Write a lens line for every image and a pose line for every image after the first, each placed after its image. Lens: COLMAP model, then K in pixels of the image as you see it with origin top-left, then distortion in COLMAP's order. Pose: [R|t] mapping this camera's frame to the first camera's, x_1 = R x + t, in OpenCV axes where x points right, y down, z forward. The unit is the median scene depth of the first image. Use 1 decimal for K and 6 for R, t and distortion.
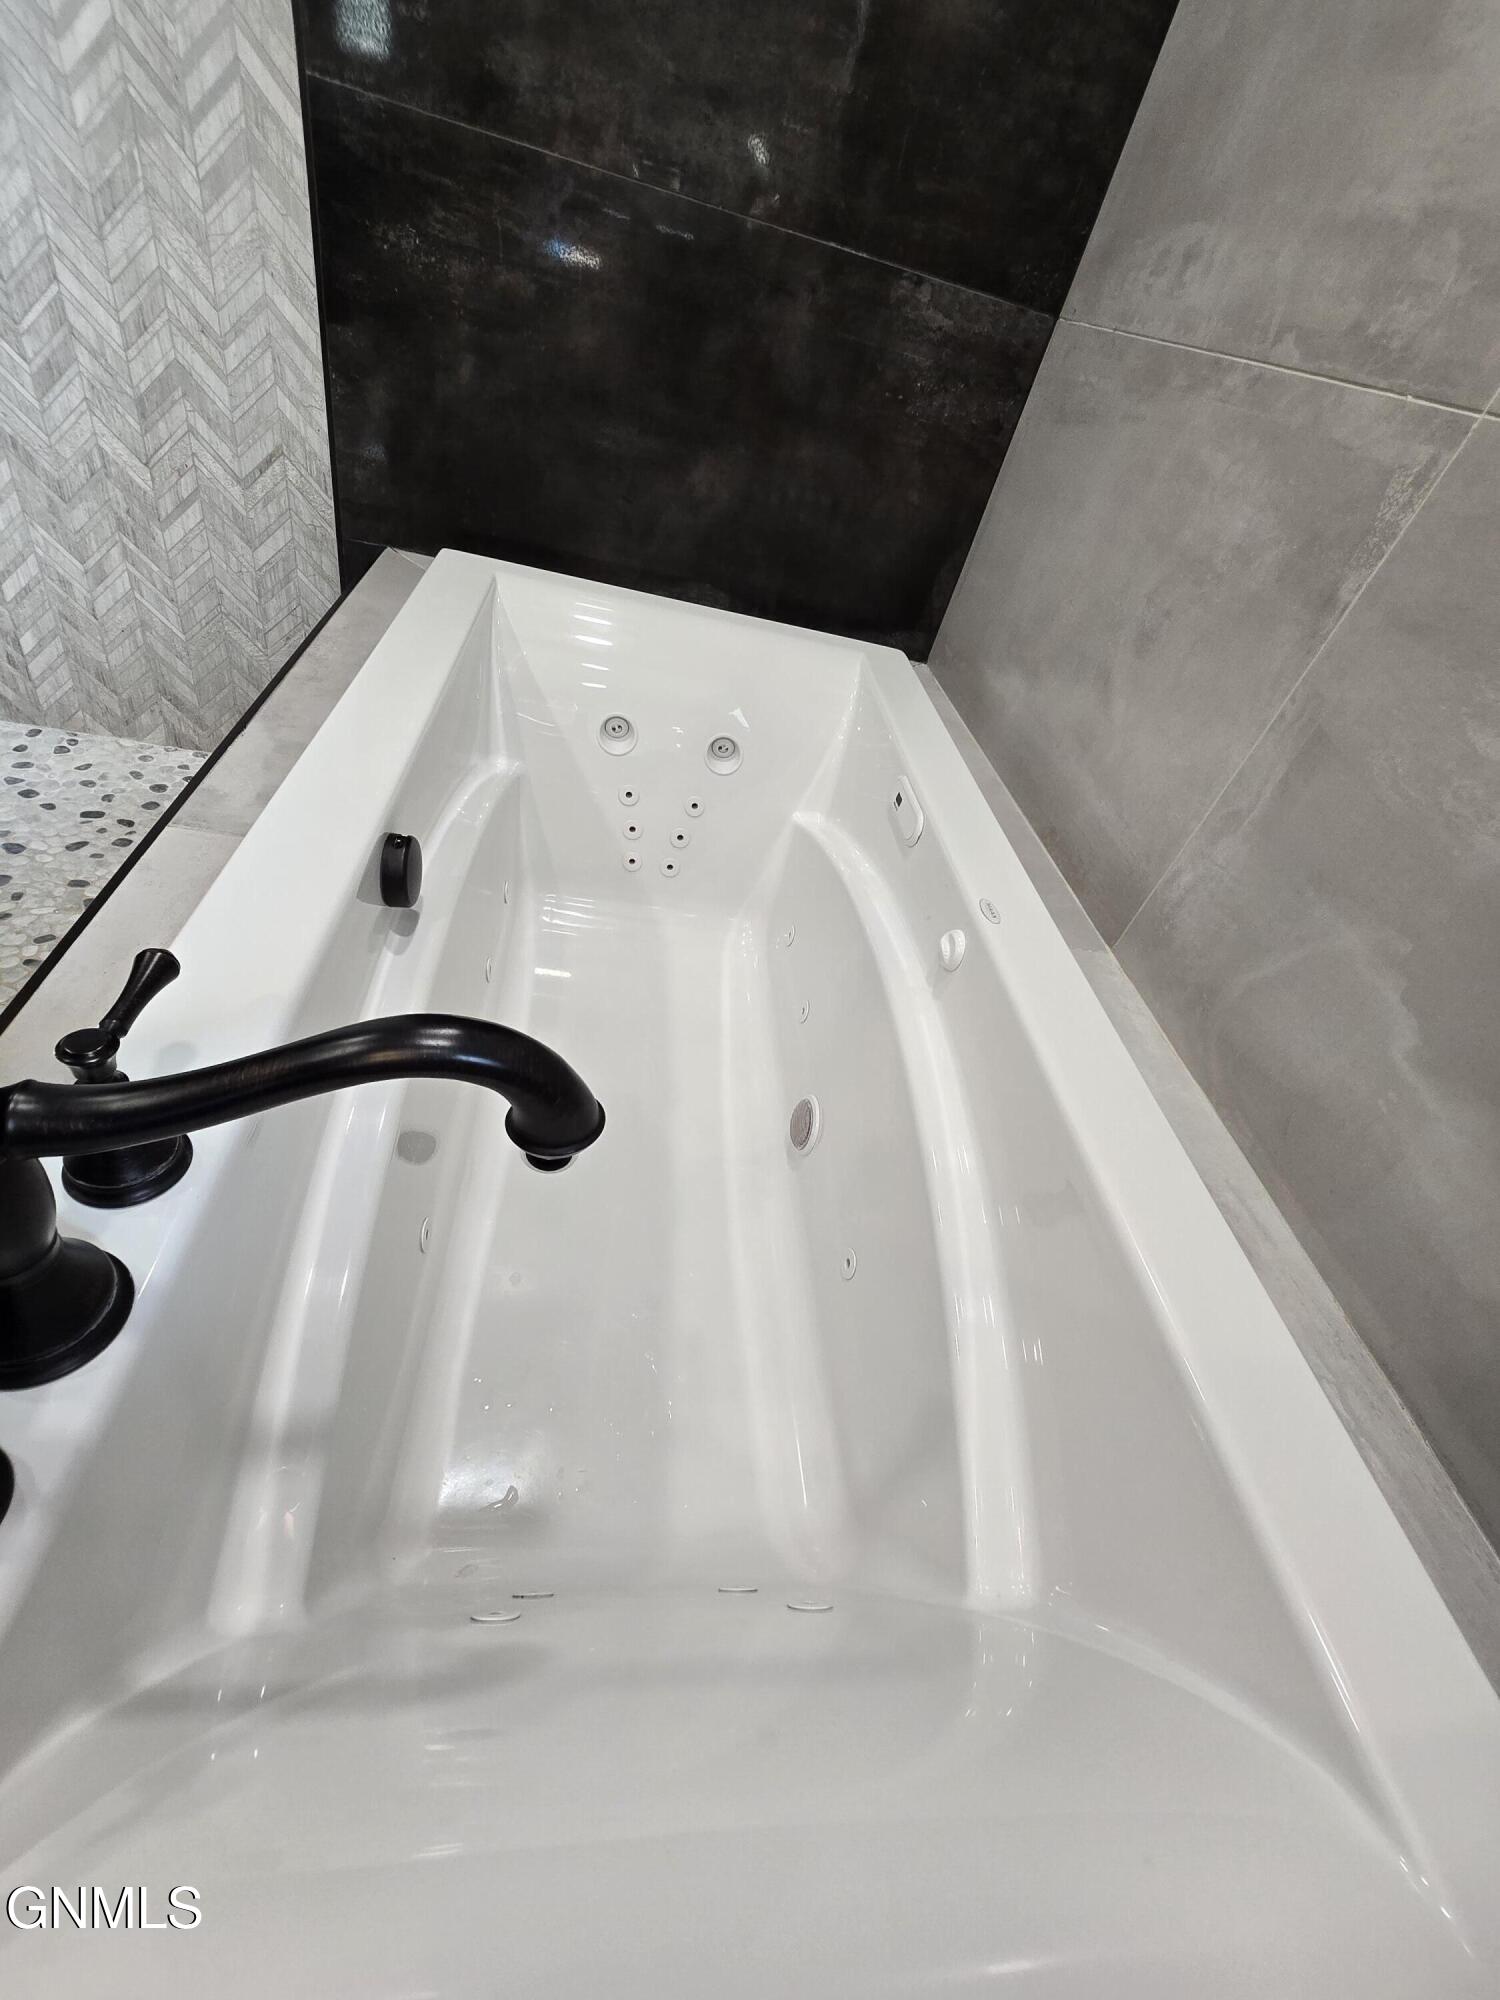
lens RADIAL K [[798.3, 0, 738.8], [0, 798.3, 998.0], [0, 0, 1]] dist [-0.002716, -0.000073]
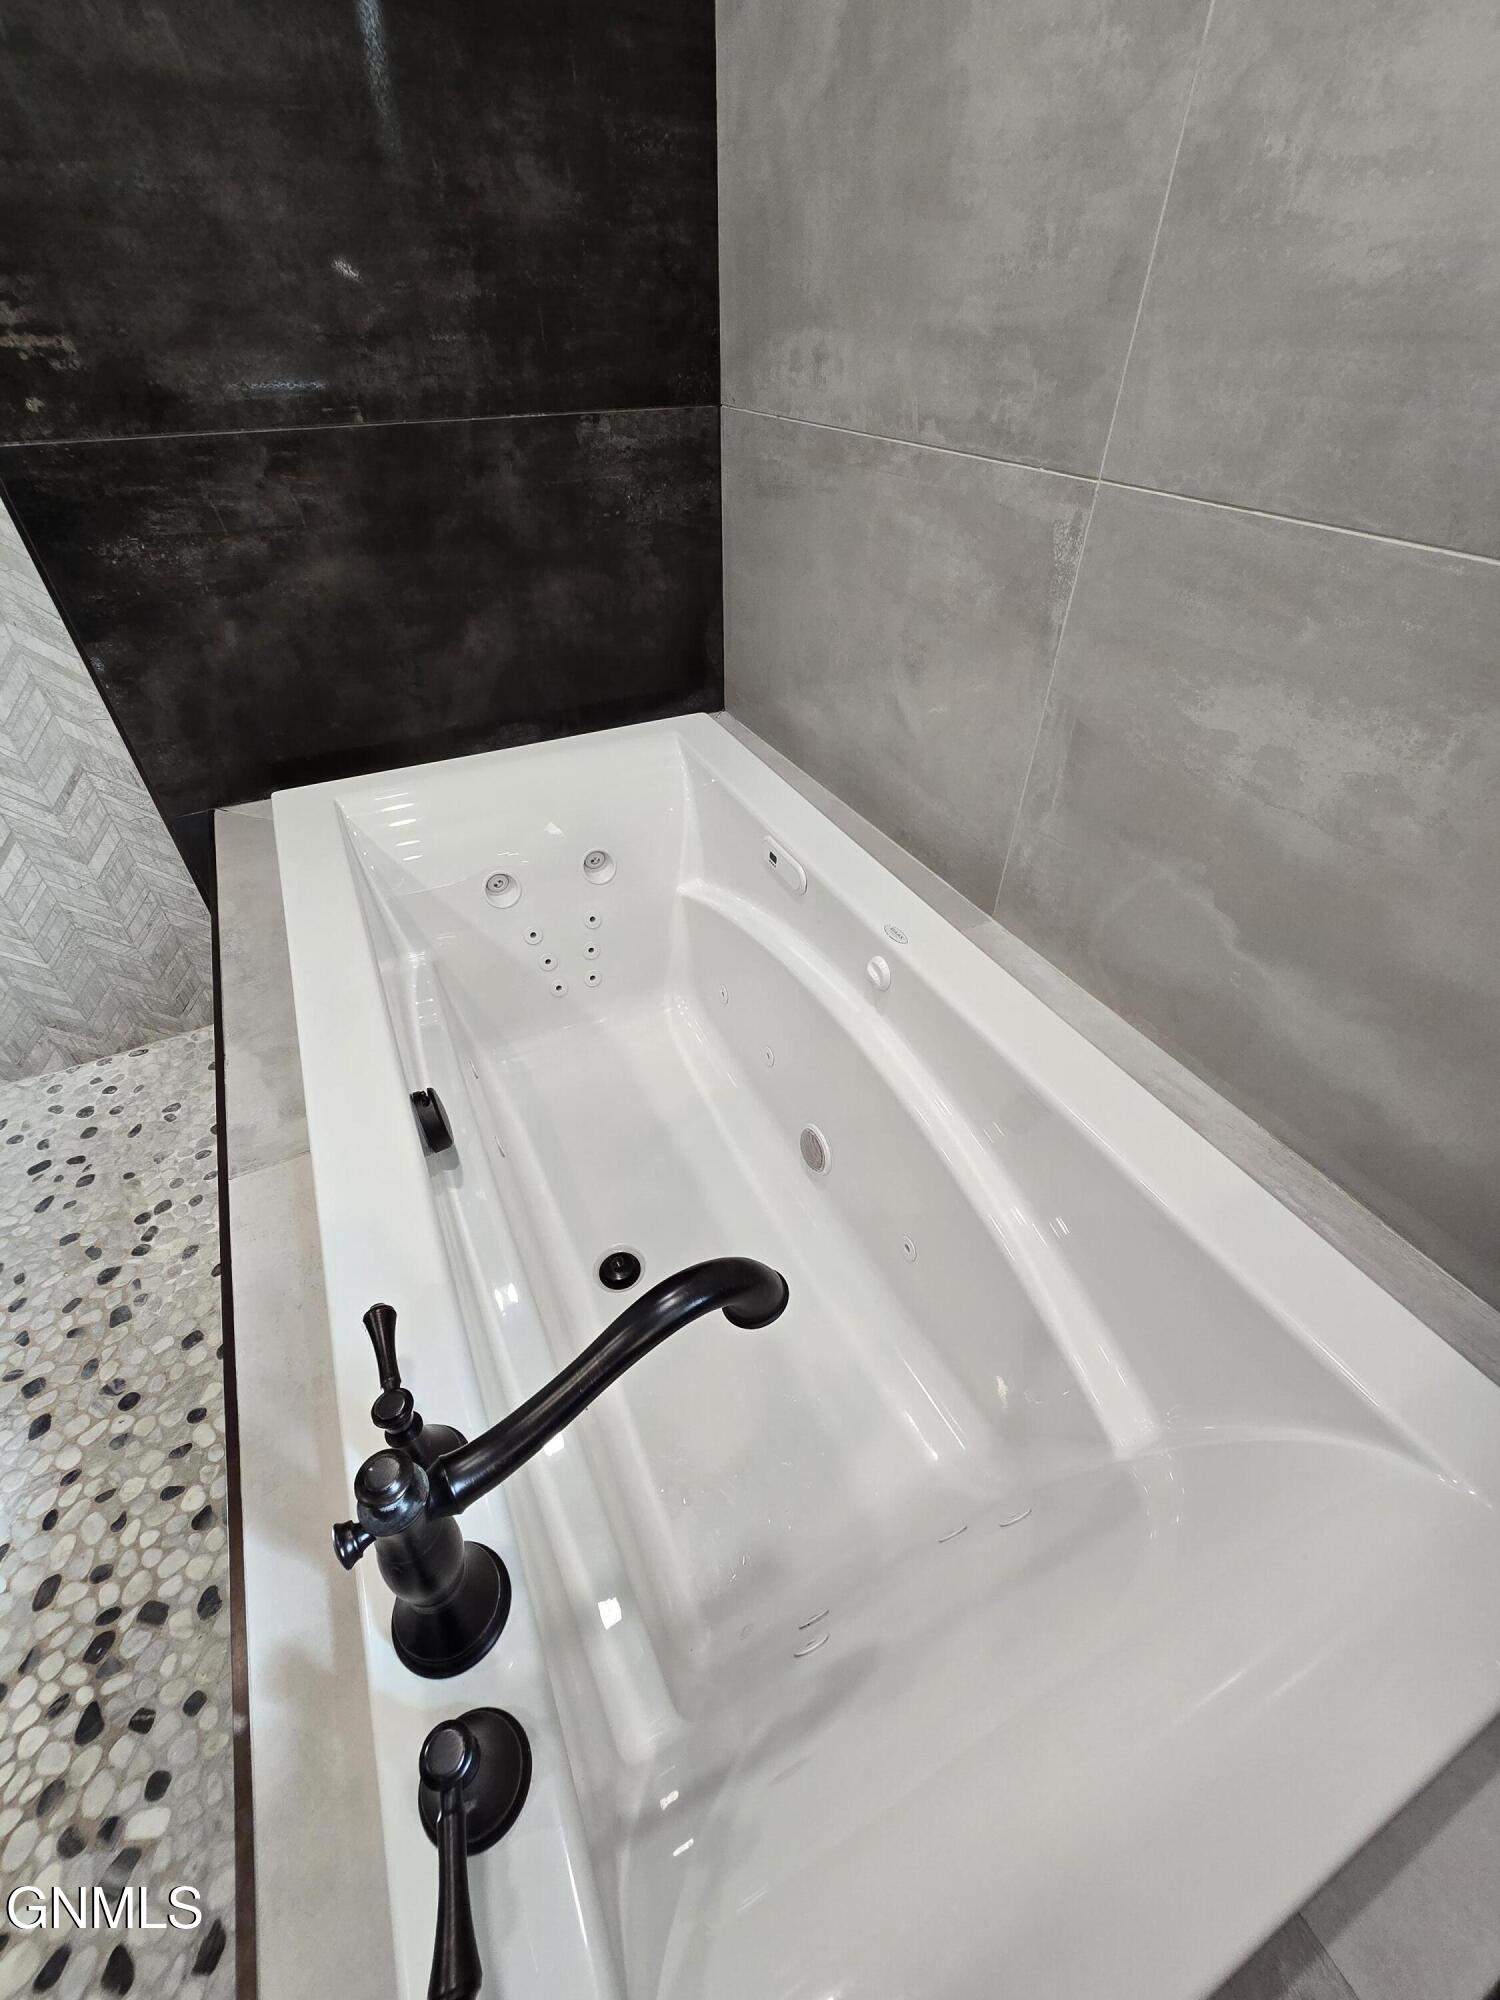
lens RADIAL K [[798.3, 0, 731.2], [0, 798.3, 1000.0], [0, 0, 1]] dist [-0.002716, -0.000073]
pose [[0.903609, -0.410874, 0.121132, -0.076205], [0.408783, 0.911628, 0.042799, -0.135451], [-0.128012, 0.010843, 0.991713, -0.128494]]
